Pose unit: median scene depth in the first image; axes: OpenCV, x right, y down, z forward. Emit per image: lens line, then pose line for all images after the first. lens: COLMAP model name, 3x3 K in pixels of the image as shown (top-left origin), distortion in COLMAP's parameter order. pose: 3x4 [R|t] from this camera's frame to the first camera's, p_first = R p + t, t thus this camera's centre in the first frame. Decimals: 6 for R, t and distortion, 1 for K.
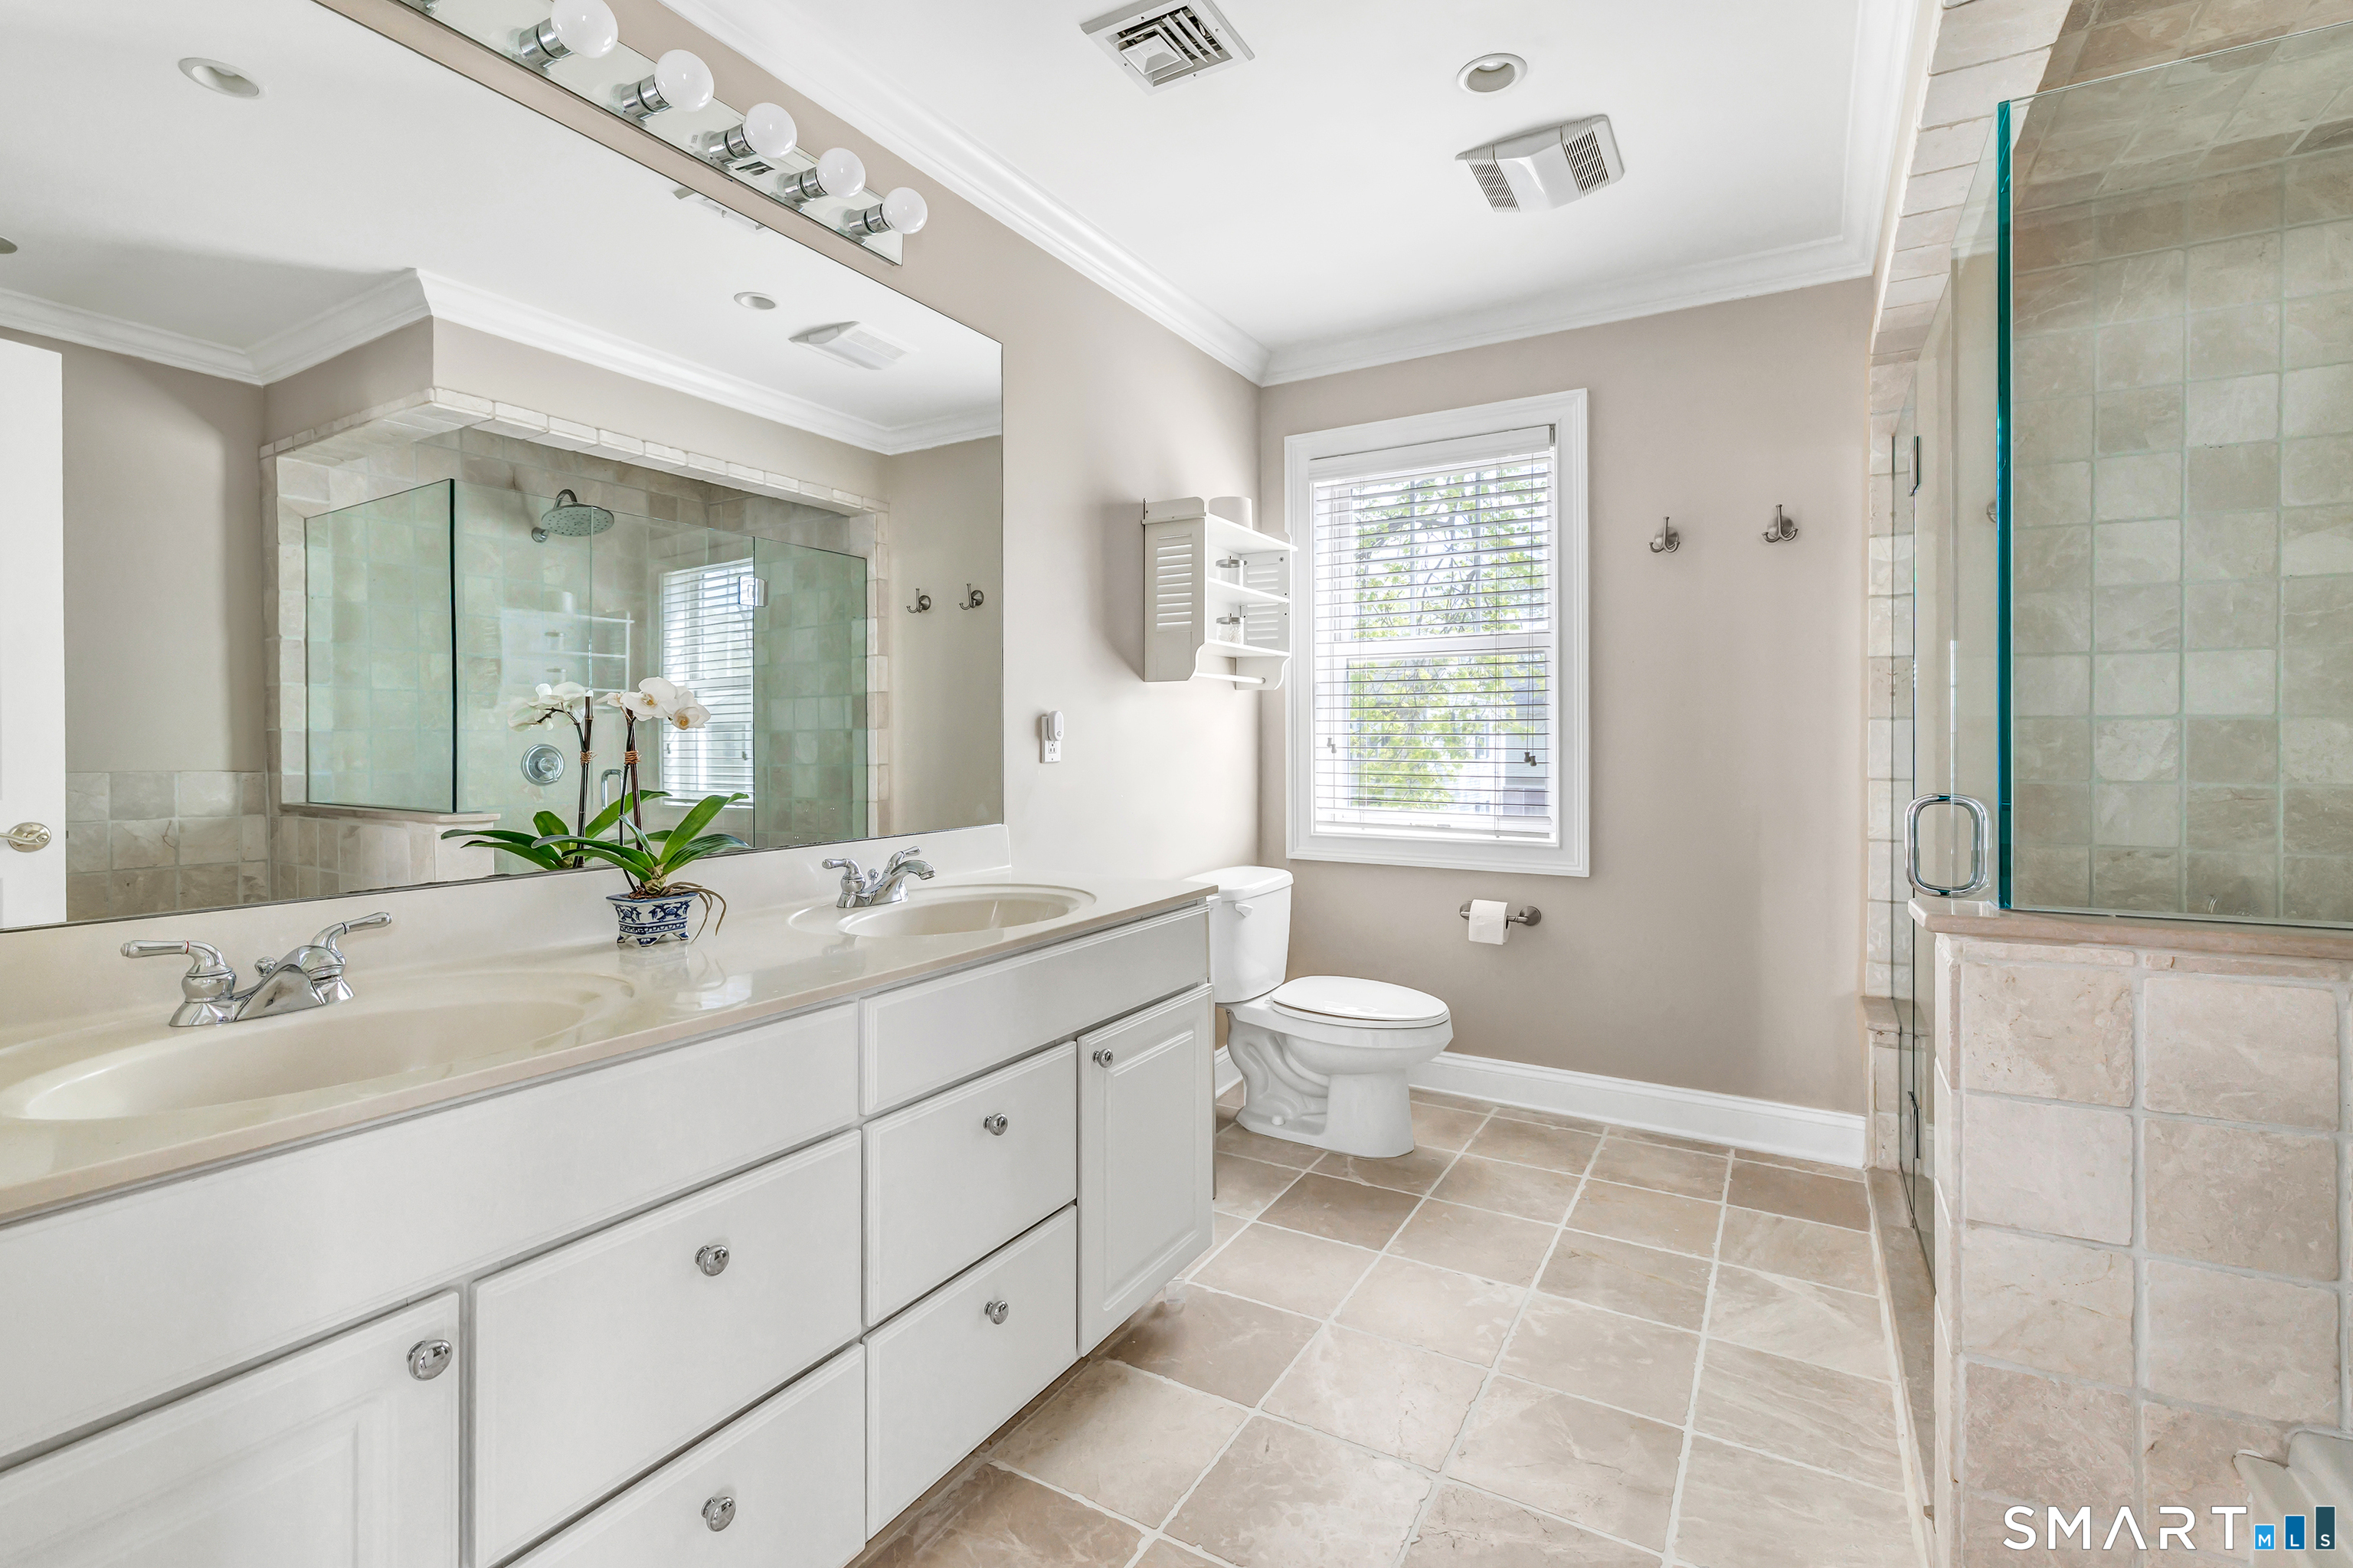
lens RADIAL K [[1029.9, 0, 1172.3], [0, 1029.9, 743.3], [0, 0, 1]] dist [-0.001369, 0.000144]
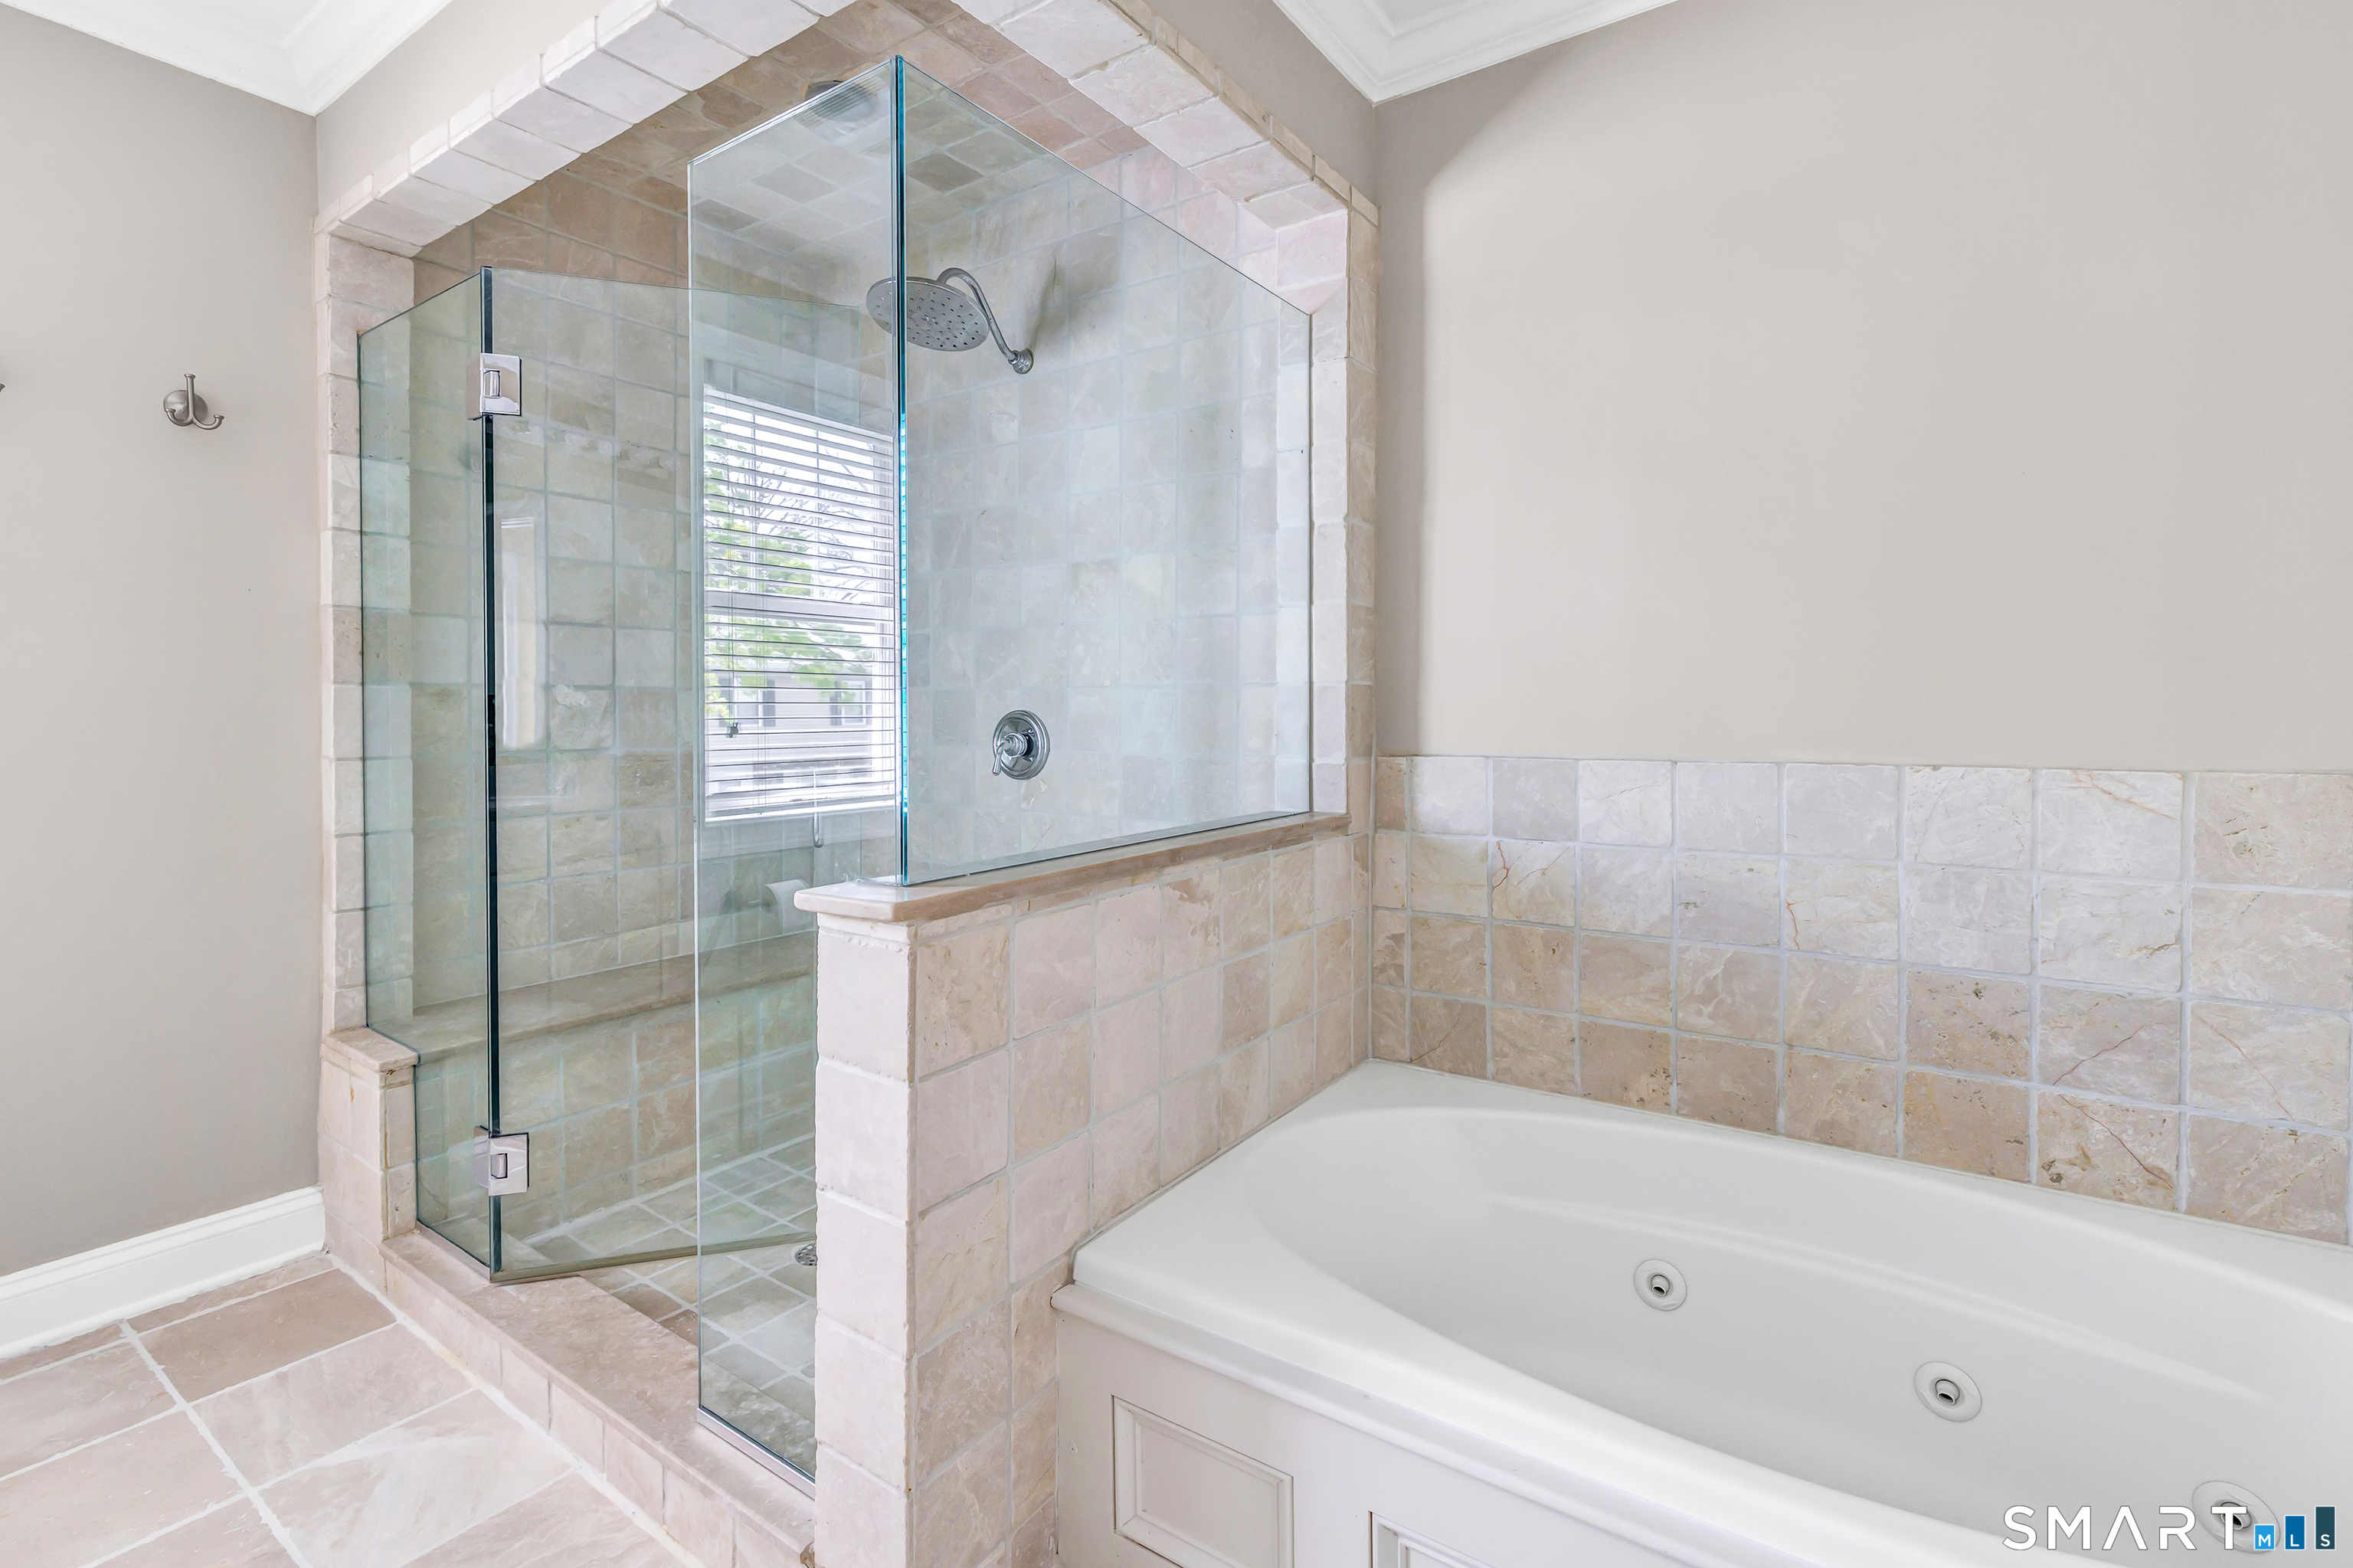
lens RADIAL K [[1077.9, 0, 1175.3], [0, 1077.9, 728.3], [0, 0, 1]] dist [-0.000848, 0.000035]
pose [[0.097810, -0.019949, 0.995005, -0.089865], [0.002420, 0.999801, 0.019807, -0.004354], [-0.995202, 0.000470, 0.097839, 0.300726]]
